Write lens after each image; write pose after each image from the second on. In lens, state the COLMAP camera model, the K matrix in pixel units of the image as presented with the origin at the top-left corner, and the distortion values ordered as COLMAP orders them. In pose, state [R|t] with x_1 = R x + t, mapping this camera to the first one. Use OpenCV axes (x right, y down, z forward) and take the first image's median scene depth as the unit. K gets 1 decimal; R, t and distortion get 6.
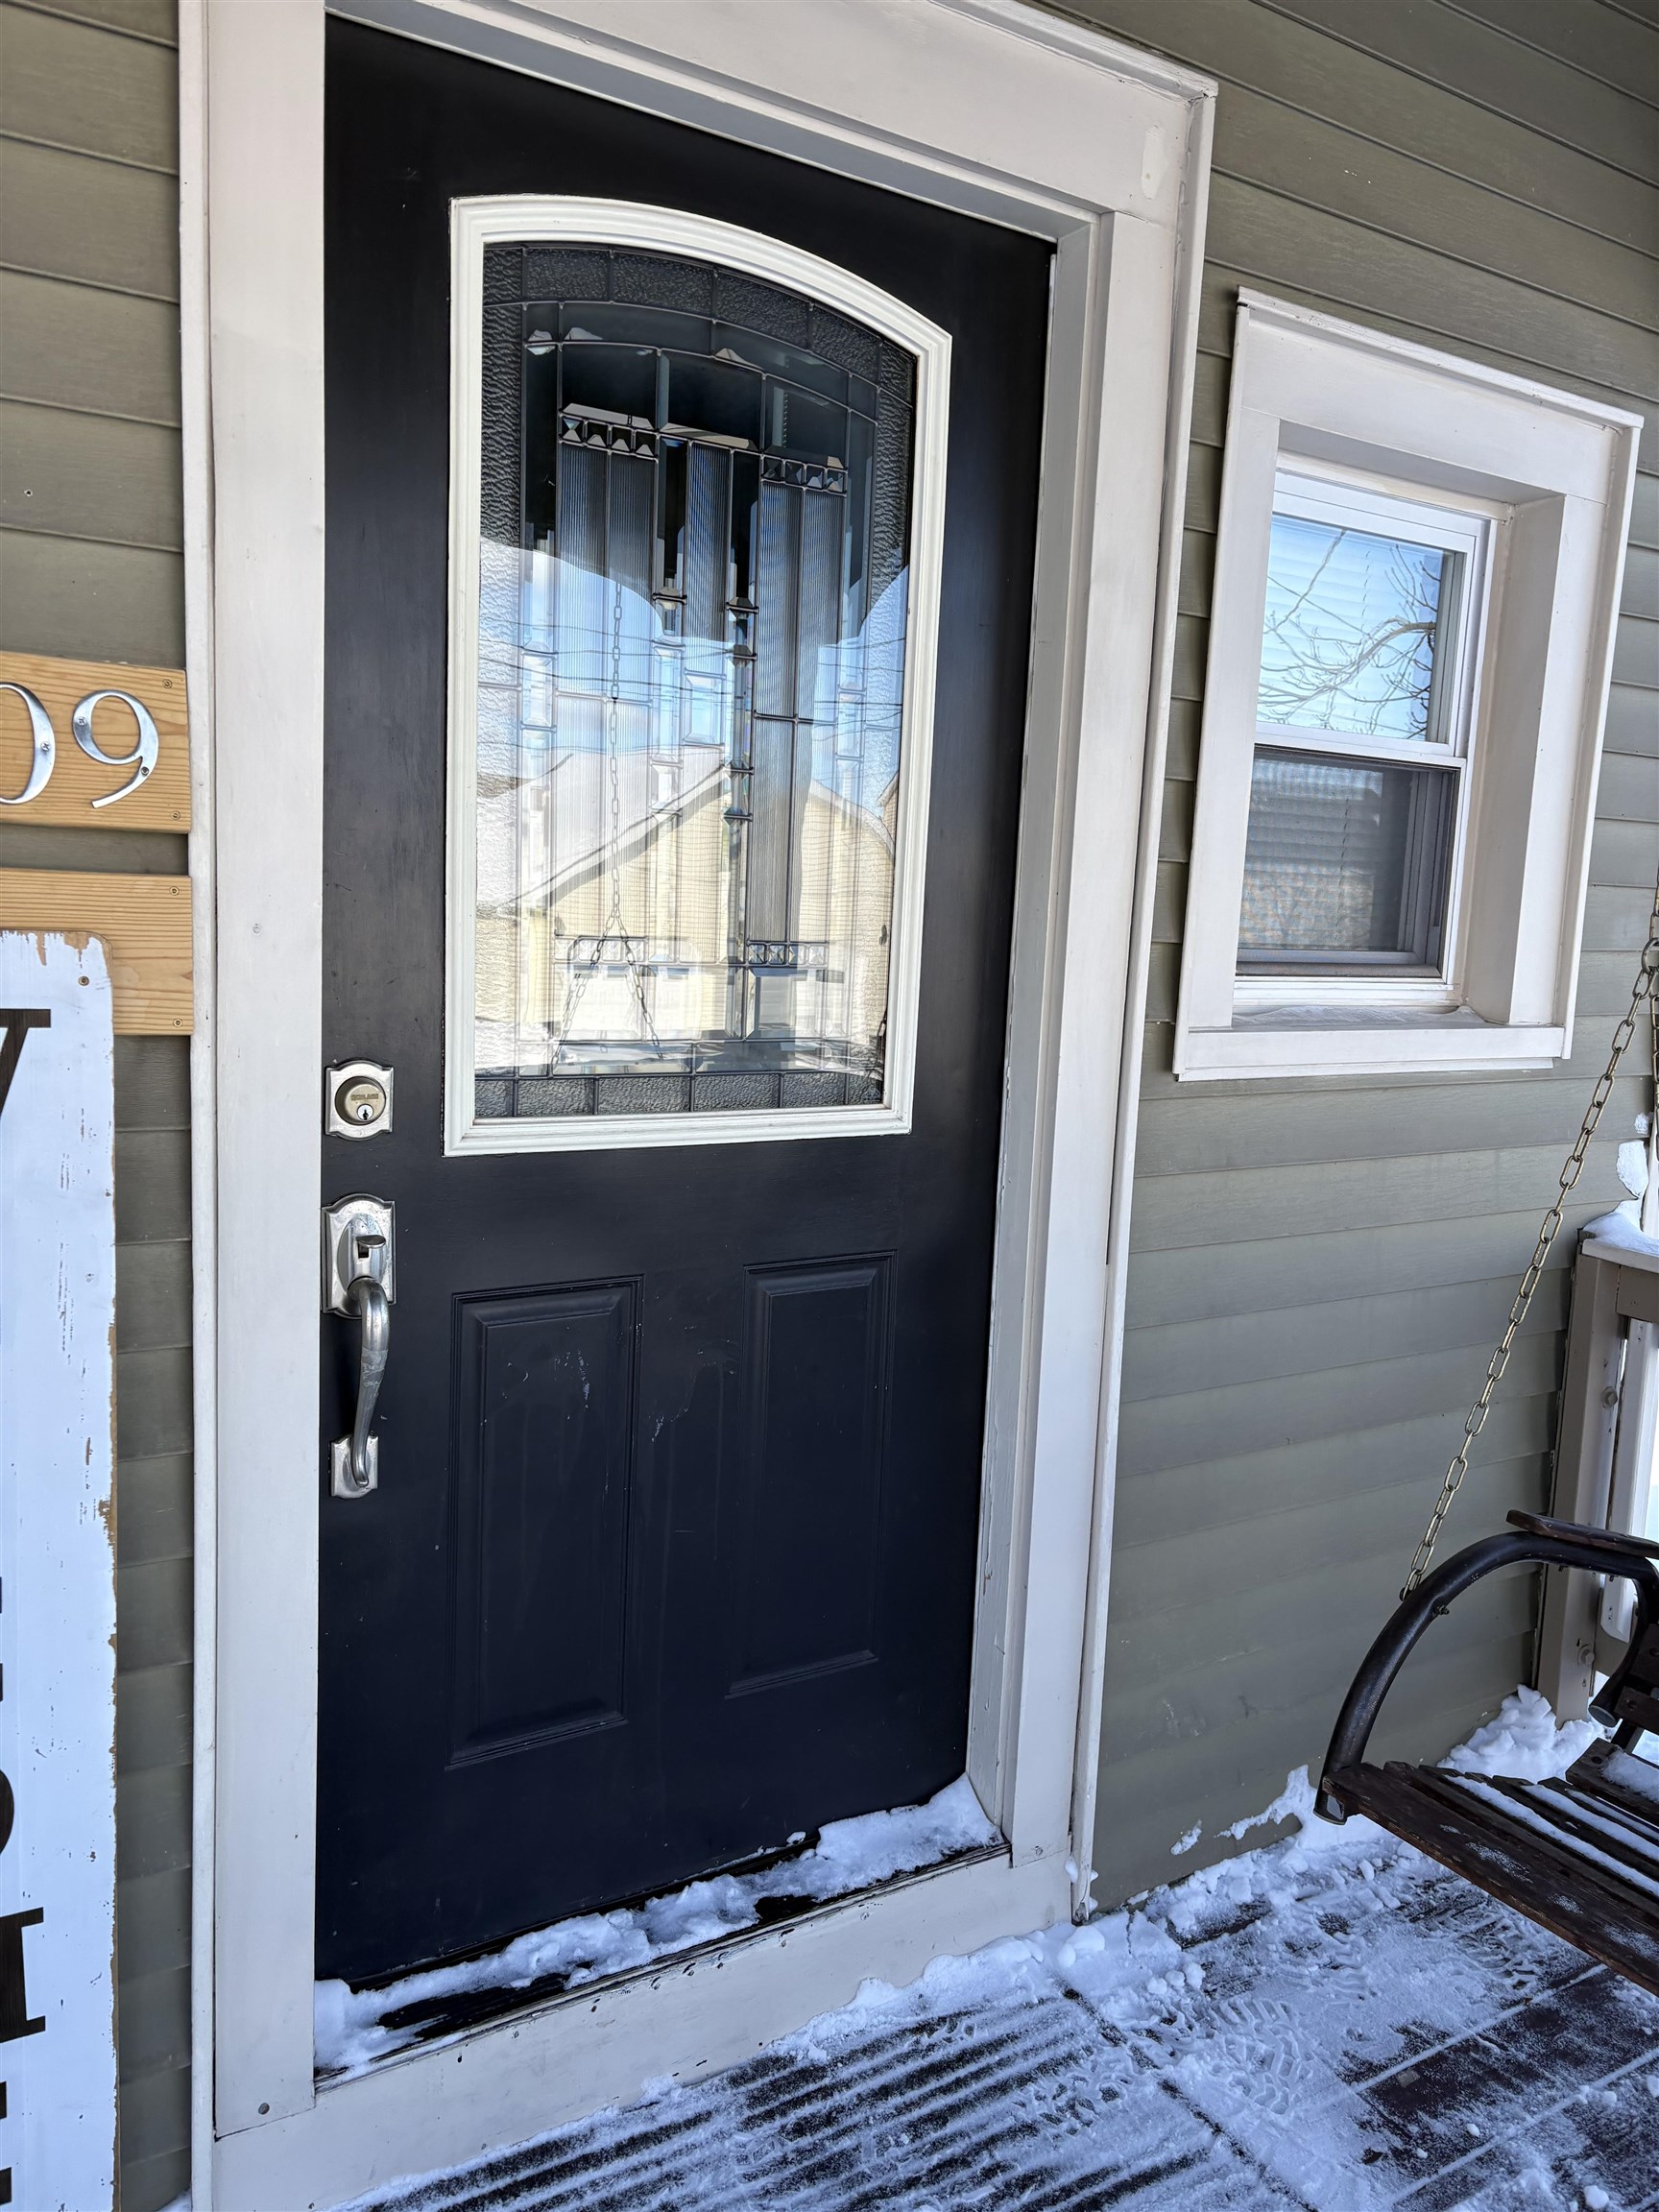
lens RADIAL K [[1680.6, 0, 829.5], [0, 1680.6, 1106.0], [0, 0, 1]] dist [0.056150, -0.058040]
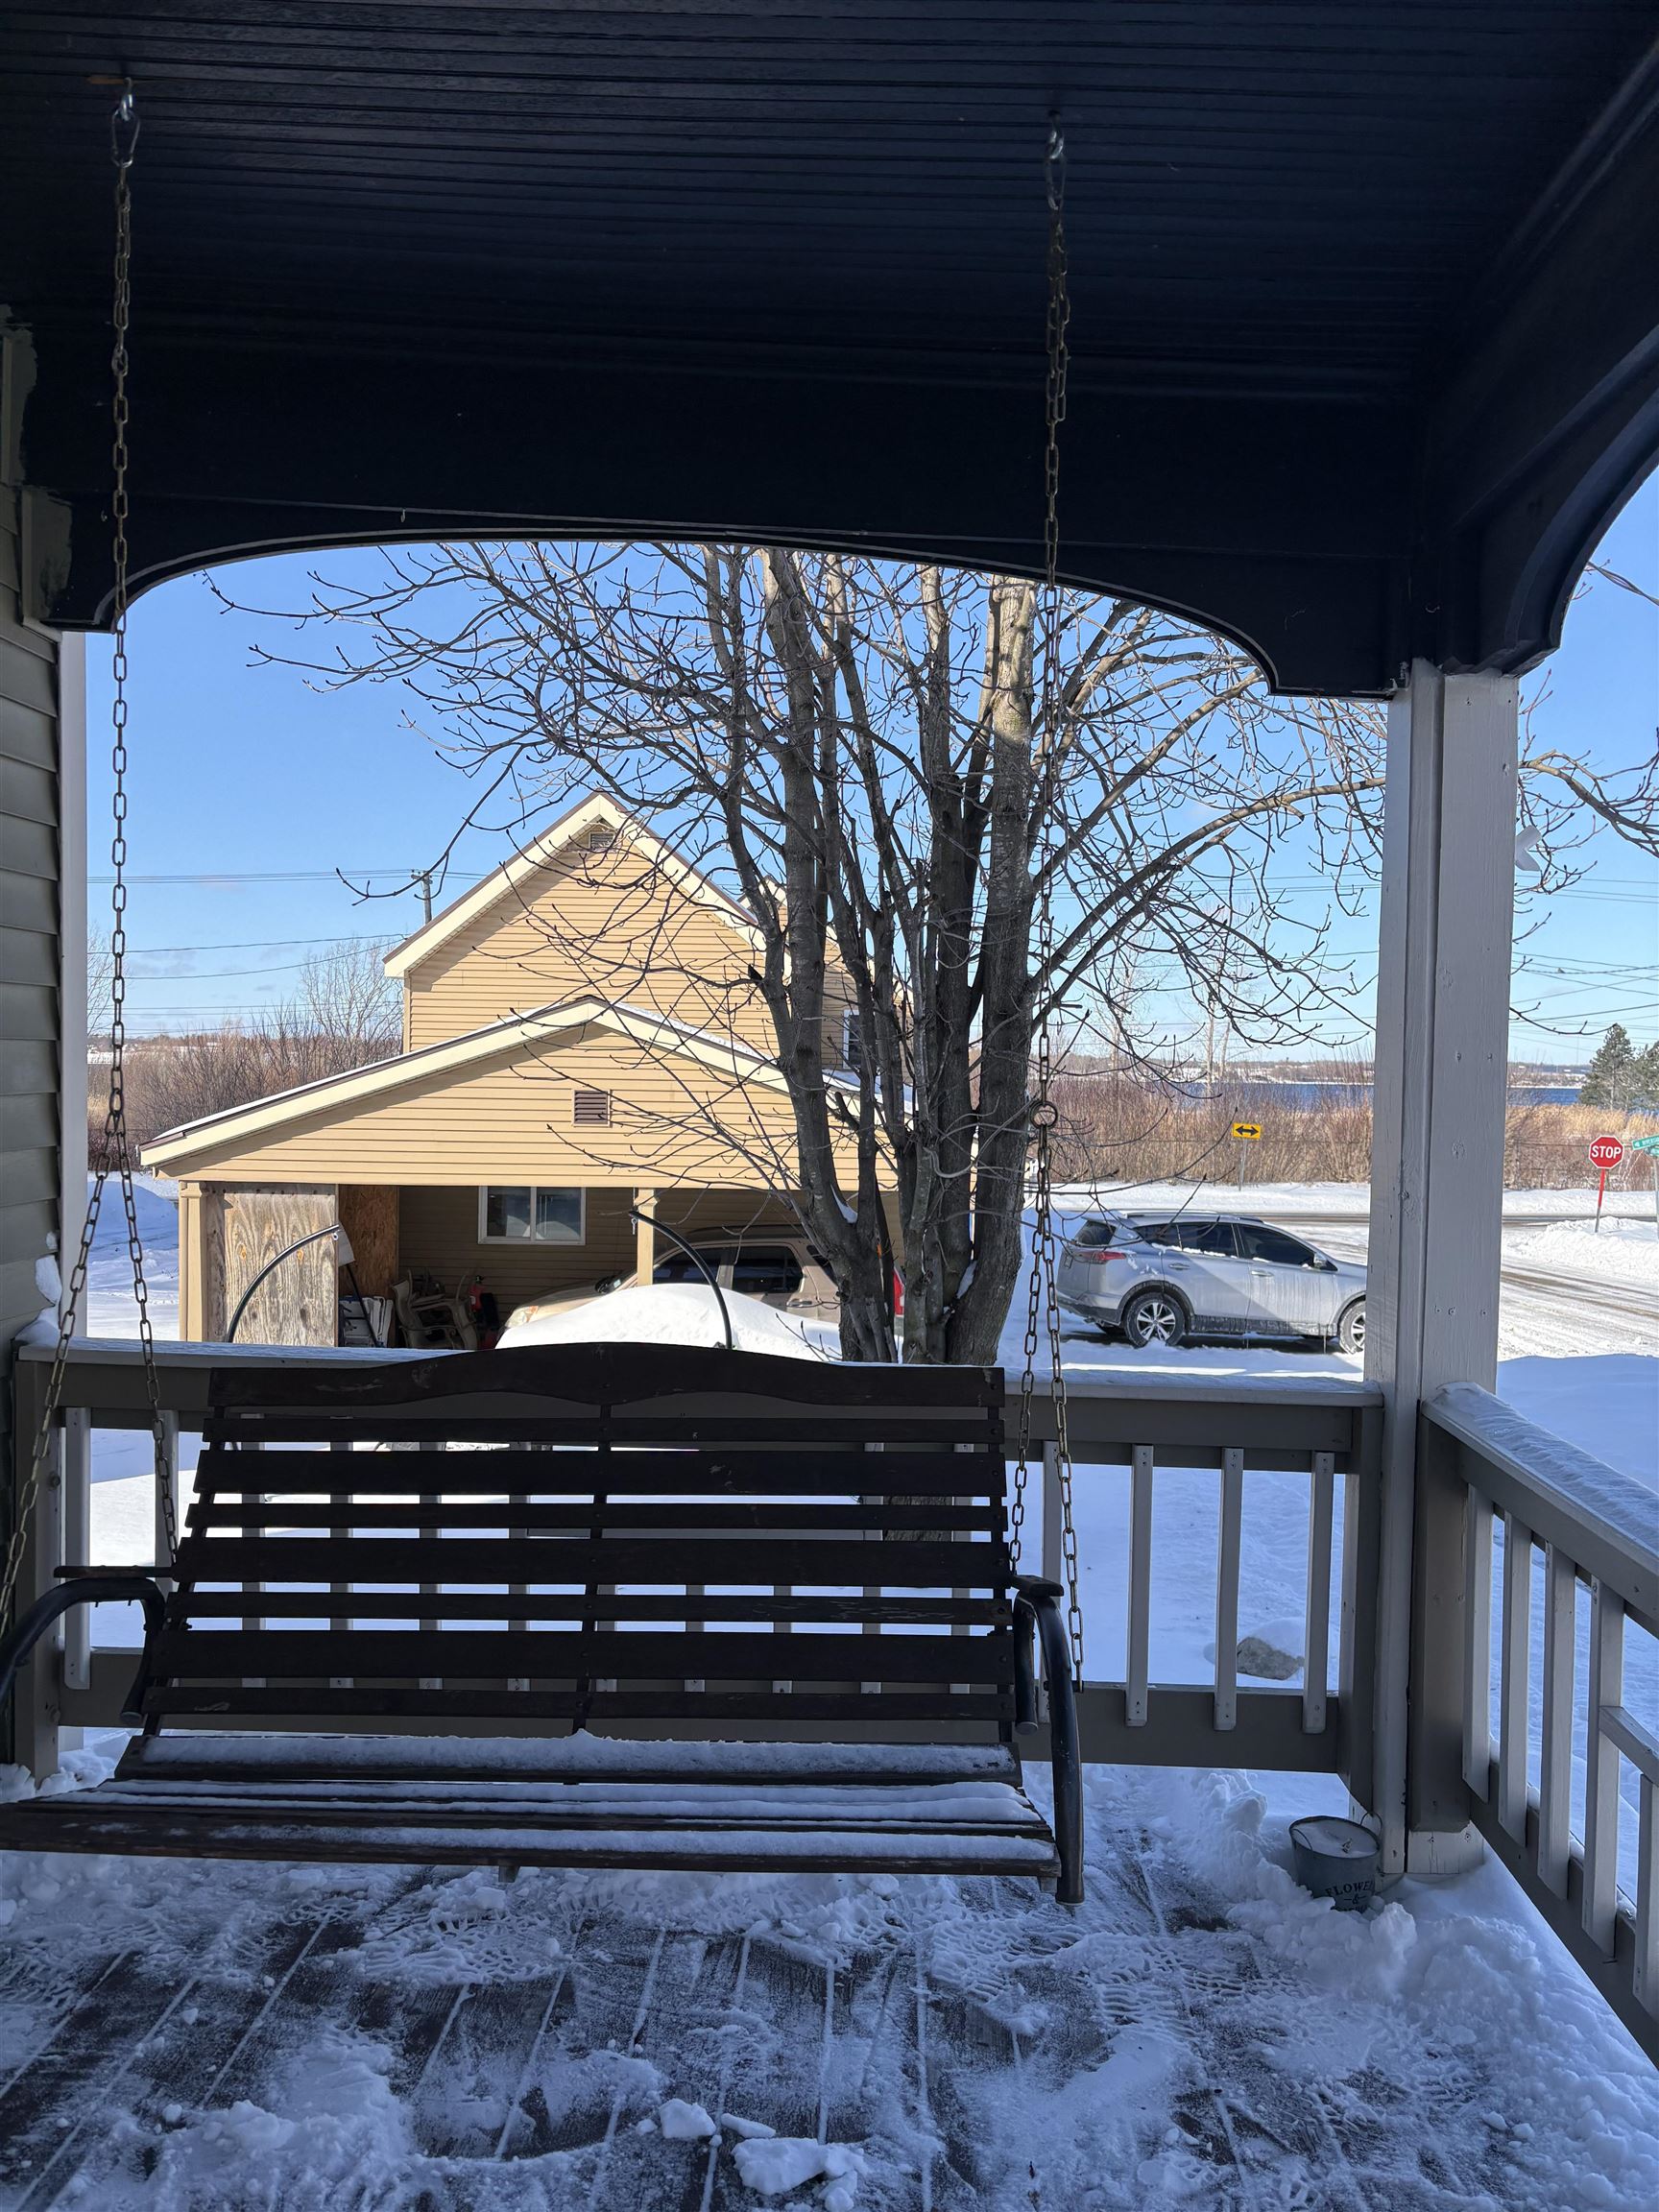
lens RADIAL K [[1680.6, 0, 829.5], [0, 1680.6, 1106.0], [0, 0, 1]] dist [0.056150, -0.058040]
pose [[0.562667, -0.050545, 0.825137, -0.226539], [0.115905, 0.993093, -0.018203, 0.002242], [-0.818518, 0.105880, 0.564639, -0.132280]]
